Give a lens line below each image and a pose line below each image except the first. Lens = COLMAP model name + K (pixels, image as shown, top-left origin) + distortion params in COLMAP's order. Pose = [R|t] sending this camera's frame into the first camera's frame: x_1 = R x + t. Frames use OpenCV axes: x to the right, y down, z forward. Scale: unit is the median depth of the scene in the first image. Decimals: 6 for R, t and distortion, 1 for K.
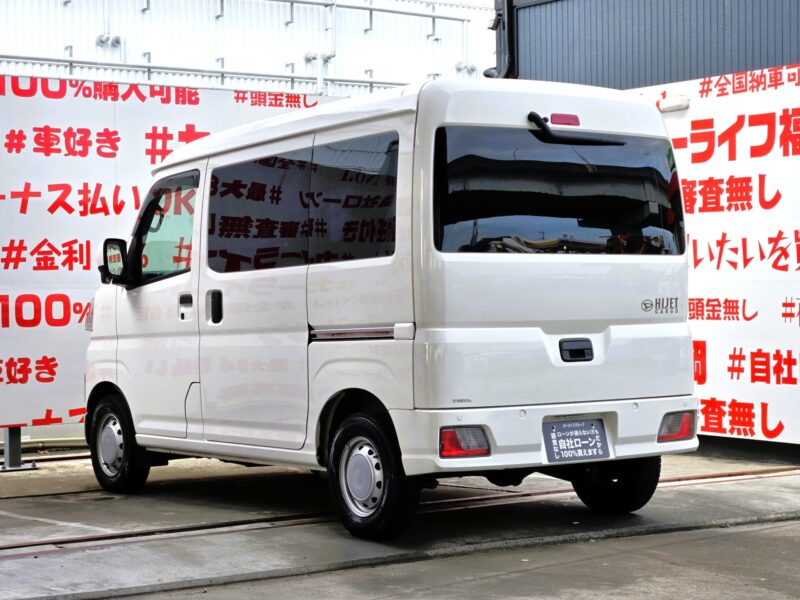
lens RADIAL K [[1699.3, 0, 400.5], [0, 1699.3, 319.4], [0, 0, 1]] dist [0.237234, -0.151281]
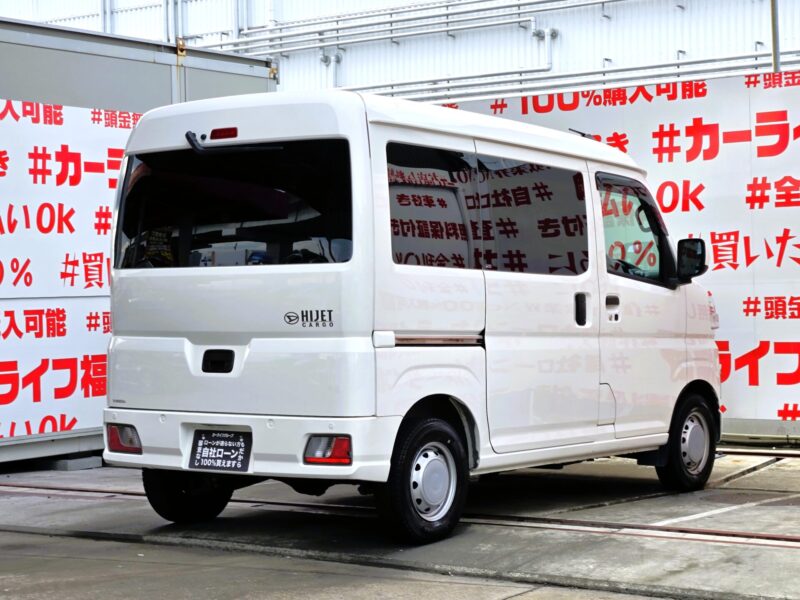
lens RADIAL K [[1792.3, 0, 400.0], [0, 1792.3, 300.0], [0, 0, 1]] dist [-0.091532, 0.482184]
pose [[0.331686, 0.010171, -0.943335, 0.896966], [-0.006373, 0.999943, 0.008541, -0.021992], [0.943368, 0.003179, 0.331732, 0.590548]]
